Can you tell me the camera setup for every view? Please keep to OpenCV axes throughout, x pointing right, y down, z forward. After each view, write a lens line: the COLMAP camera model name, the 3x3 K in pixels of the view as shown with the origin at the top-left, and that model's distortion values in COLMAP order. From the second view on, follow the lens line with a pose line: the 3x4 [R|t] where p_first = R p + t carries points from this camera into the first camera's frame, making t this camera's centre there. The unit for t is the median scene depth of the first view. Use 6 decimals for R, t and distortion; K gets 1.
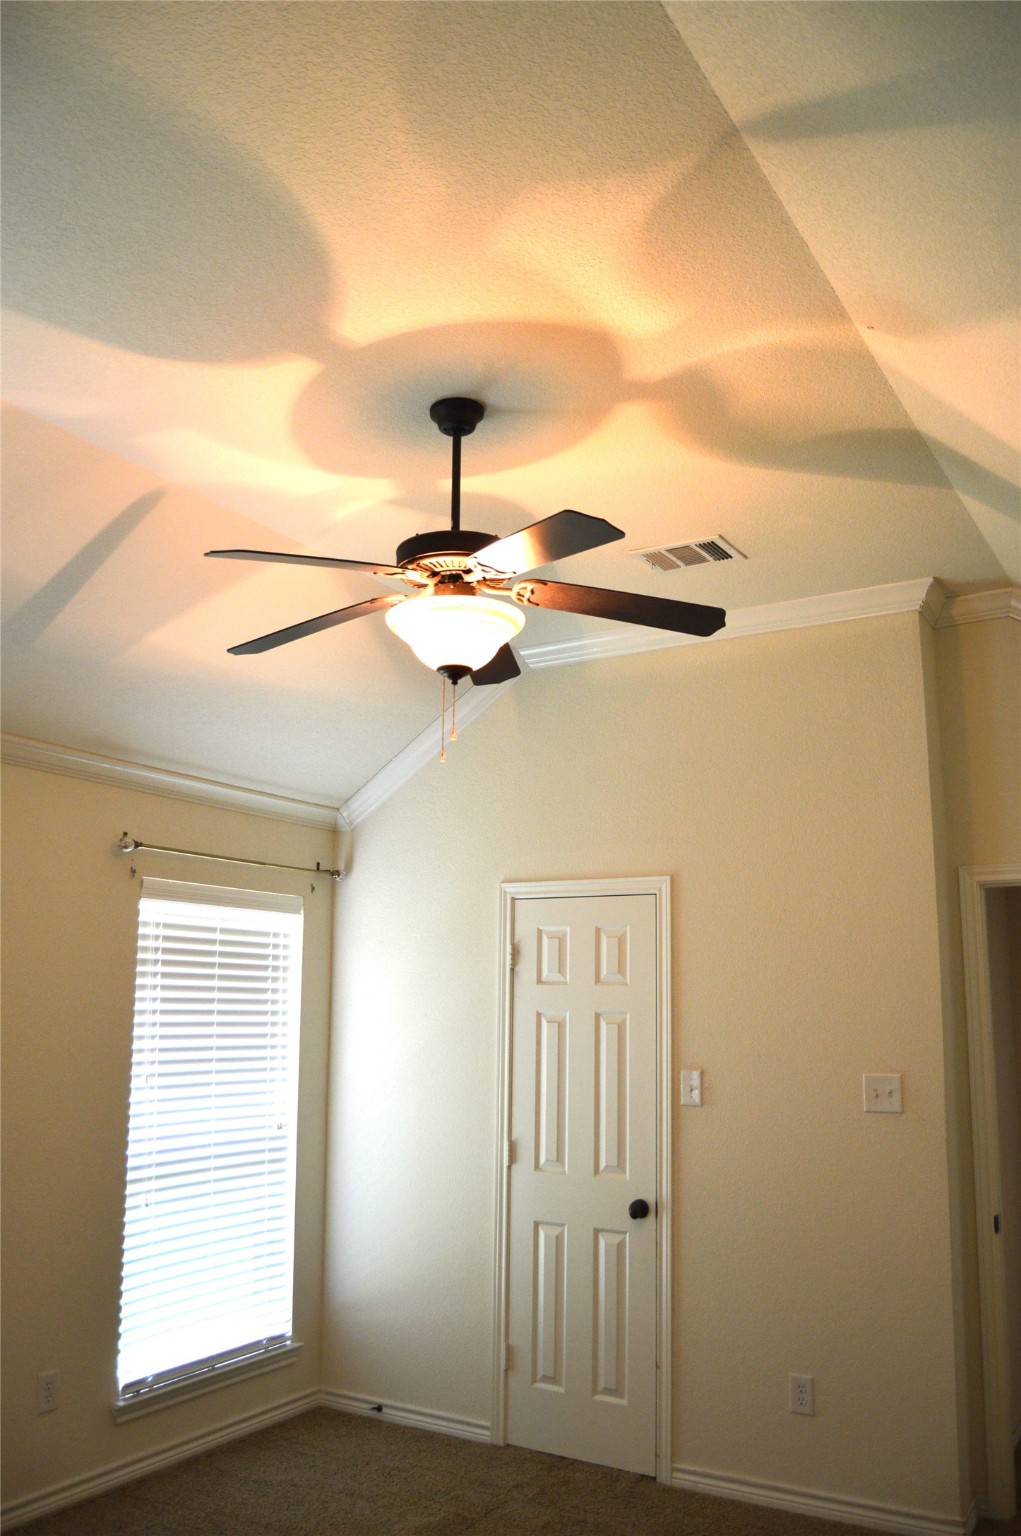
lens RADIAL K [[1219.9, 0, 510.5], [0, 1219.9, 768.0], [0, 0, 1]] dist [-0.094584, 0.041416]
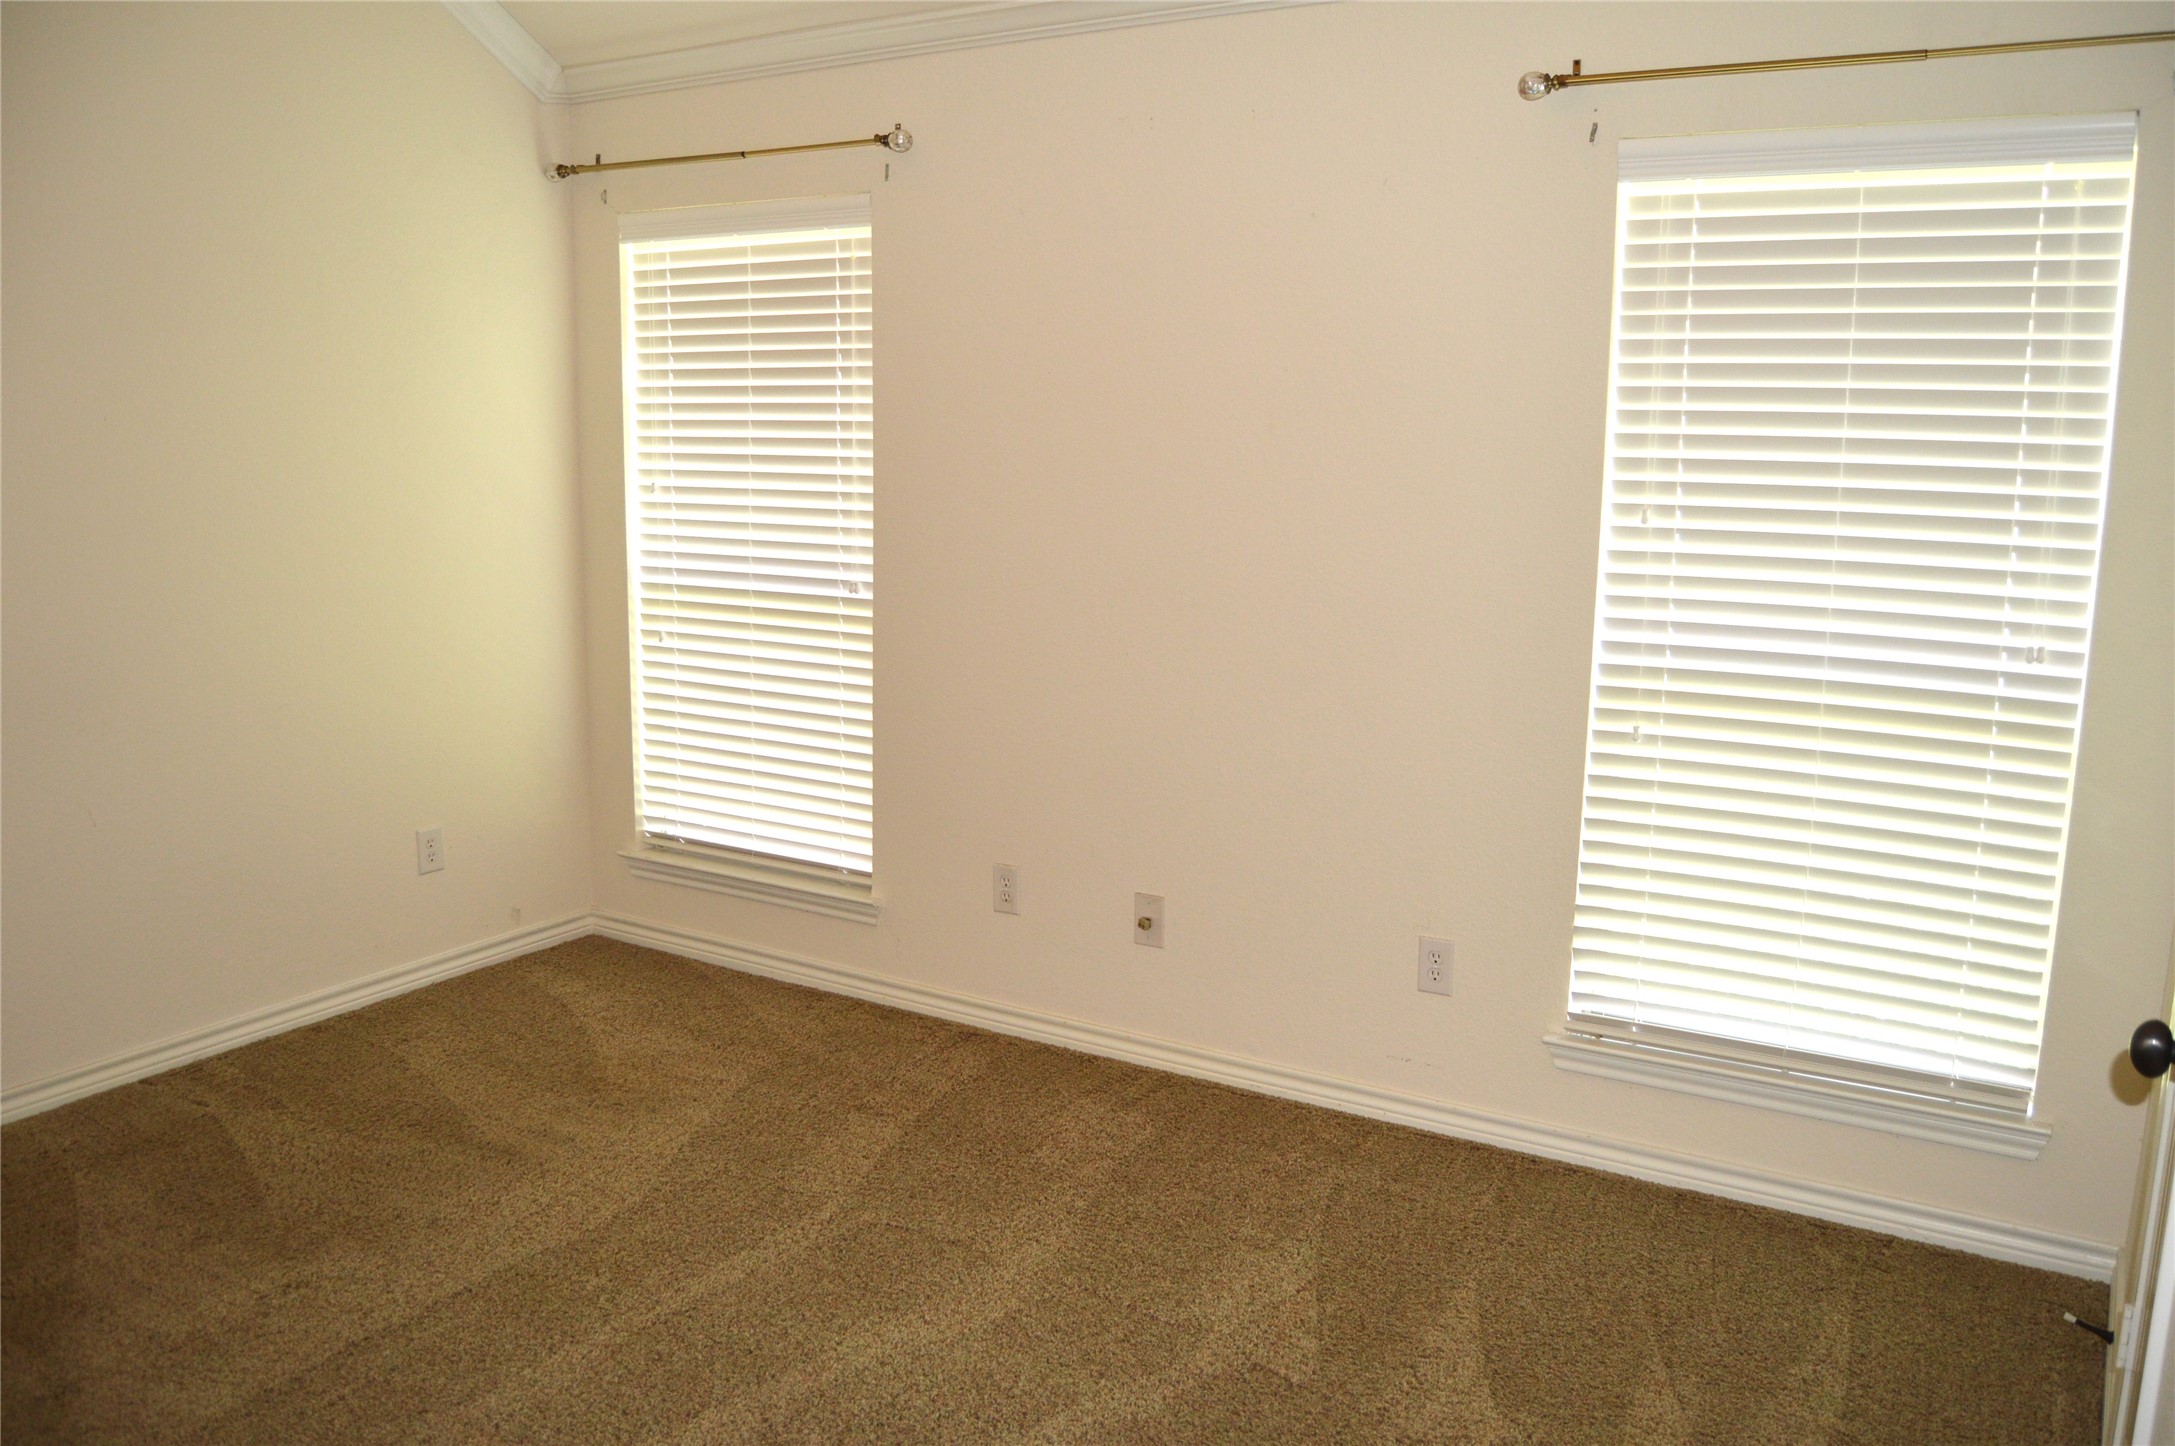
lens RADIAL K [[1773.2, 0, 1087.5], [0, 1773.2, 723.0], [0, 0, 1]] dist [-0.000639, -0.001482]
pose [[0.001309, 0.184545, -0.982823, 0.514674], [0.193326, 0.964236, 0.181312, 0.156782], [0.981134, -0.190242, -0.034415, 0.777749]]
